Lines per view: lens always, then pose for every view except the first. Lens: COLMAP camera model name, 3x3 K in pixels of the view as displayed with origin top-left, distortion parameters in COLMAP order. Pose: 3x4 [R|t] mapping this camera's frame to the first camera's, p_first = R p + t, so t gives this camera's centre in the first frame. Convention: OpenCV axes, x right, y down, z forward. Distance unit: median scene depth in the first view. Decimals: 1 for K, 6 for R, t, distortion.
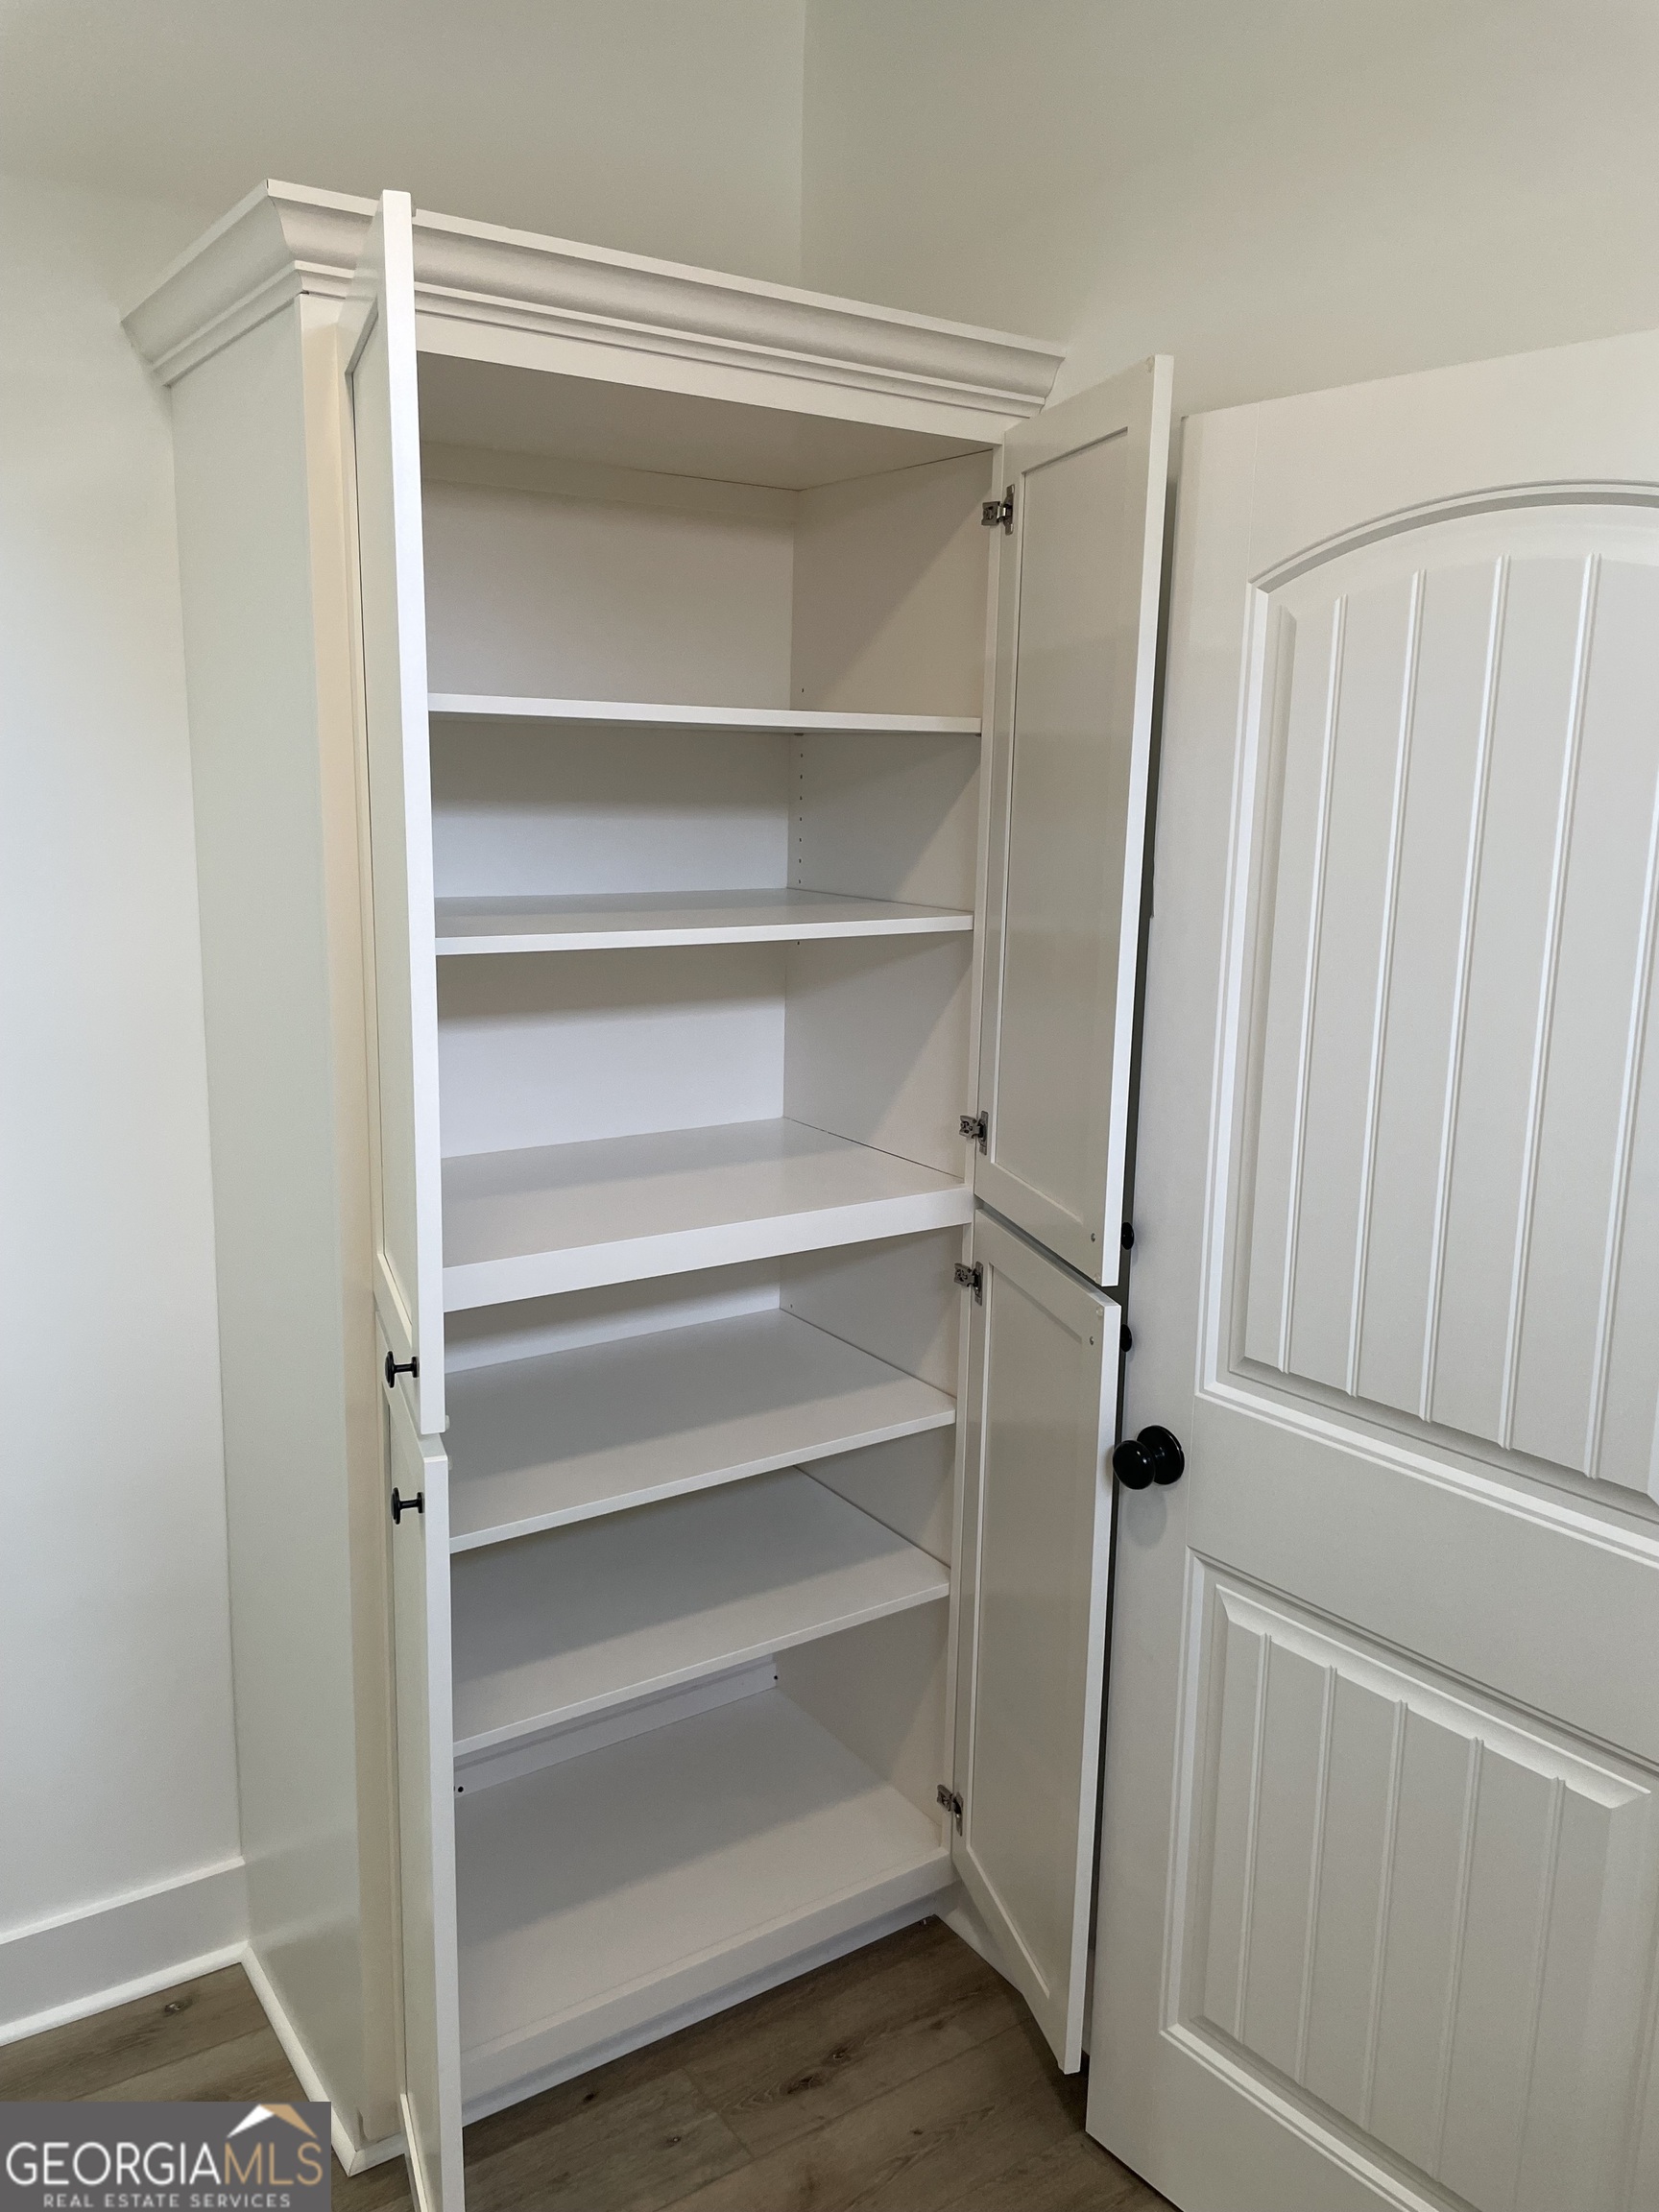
lens RADIAL K [[1678.9, 0, 827.5], [0, 1678.9, 1108.3], [0, 0, 1]] dist [0.086386, -0.108427]
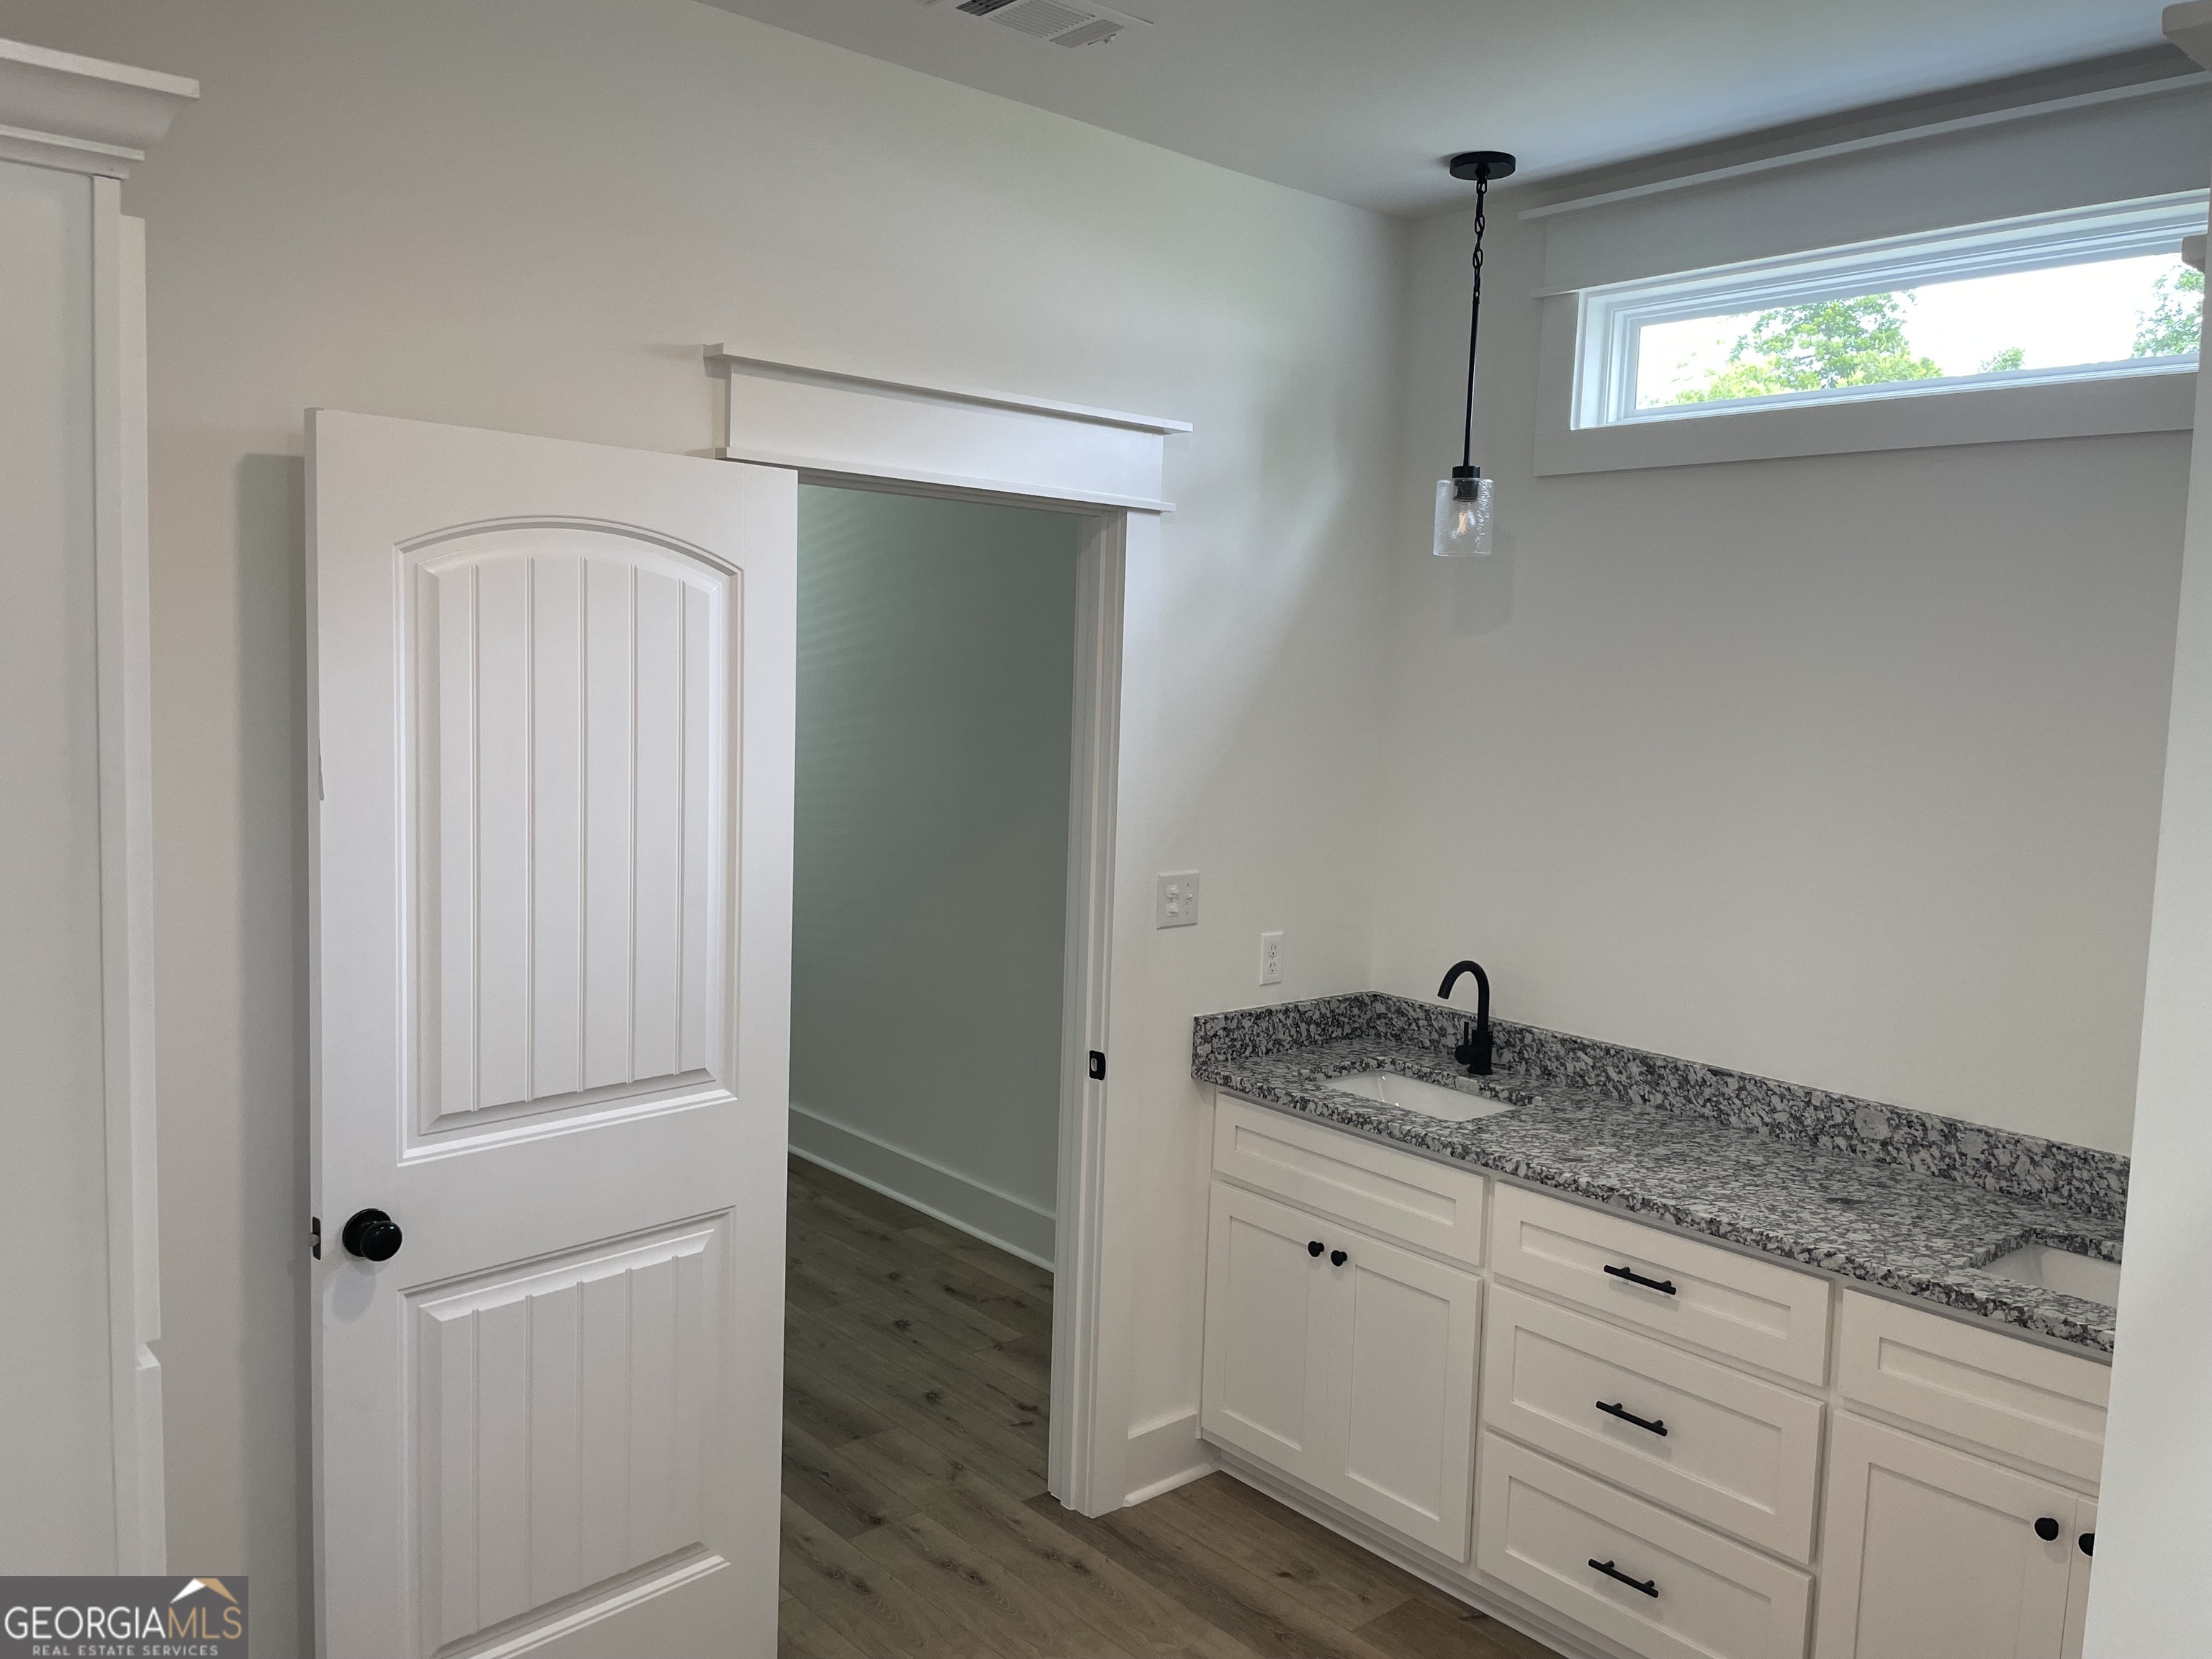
lens RADIAL K [[1678.9, 0, 1105.8], [0, 1678.9, 824.3], [0, 0, 1]] dist [0.086386, -0.108427]
pose [[-0.114894, -0.126716, 0.985263, -1.172420], [0.154920, 0.977410, 0.143771, -0.200090], [-0.981223, 0.169155, -0.092668, 0.609078]]
